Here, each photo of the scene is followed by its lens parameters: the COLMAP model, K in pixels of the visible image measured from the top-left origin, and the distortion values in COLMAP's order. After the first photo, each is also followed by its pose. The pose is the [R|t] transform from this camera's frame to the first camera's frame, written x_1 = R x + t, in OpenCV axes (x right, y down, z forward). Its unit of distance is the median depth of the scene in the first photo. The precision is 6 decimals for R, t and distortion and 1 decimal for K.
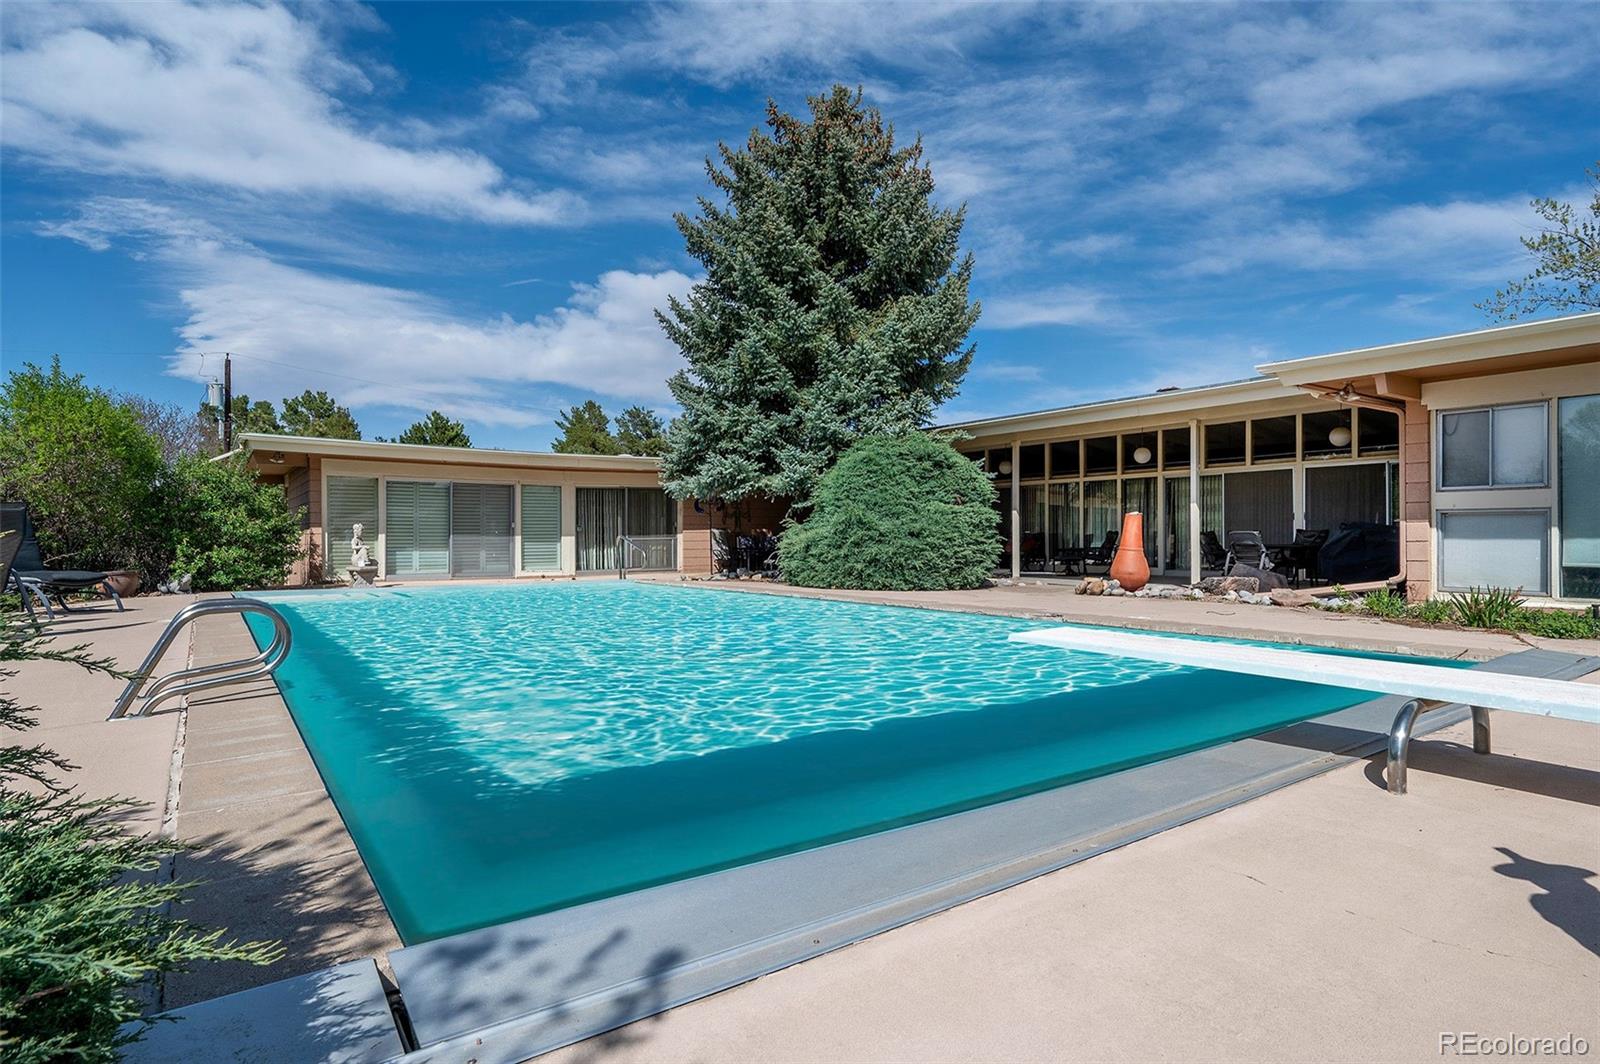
lens RADIAL K [[836.9, 0, 798.2], [0, 836.9, 534.6], [0, 0, 1]] dist [-0.012475, -0.000059]
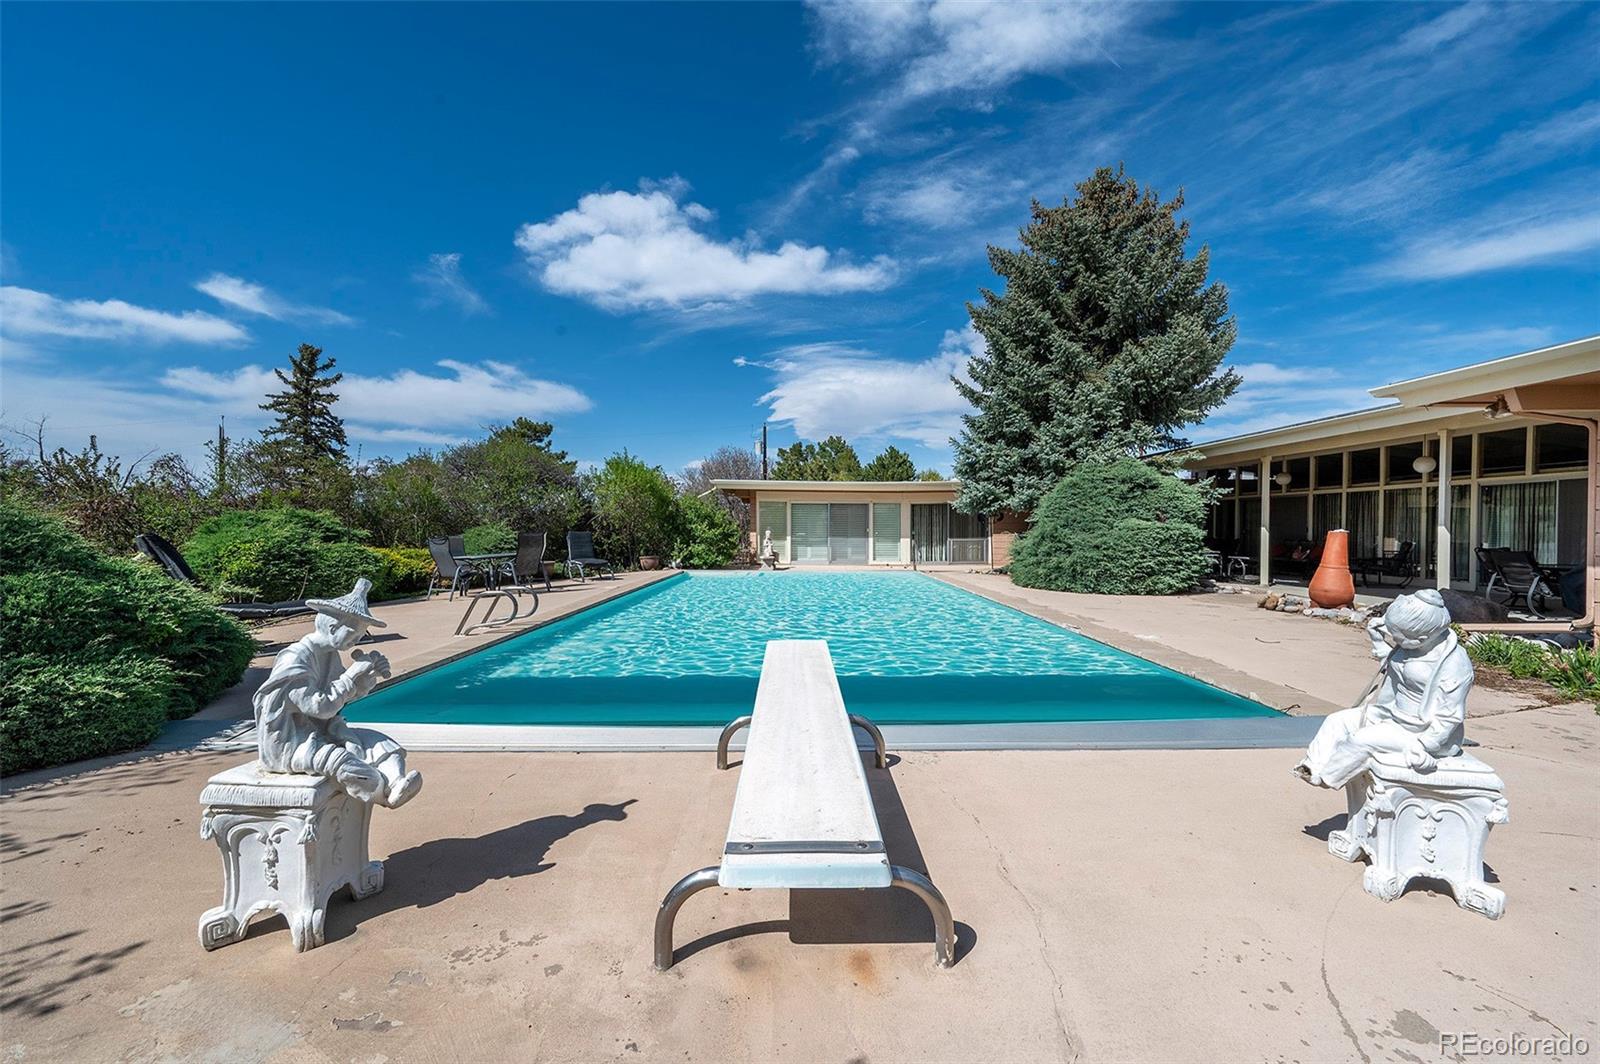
lens RADIAL K [[616.6, 0, 794.6], [0, 616.6, 534.0], [0, 0, 1]] dist [-0.012447, -0.000180]
pose [[0.819178, 0.010453, -0.573444, 0.235936], [-0.003477, 0.999906, 0.013260, -0.023806], [0.573529, -0.008868, 0.819137, 0.020571]]
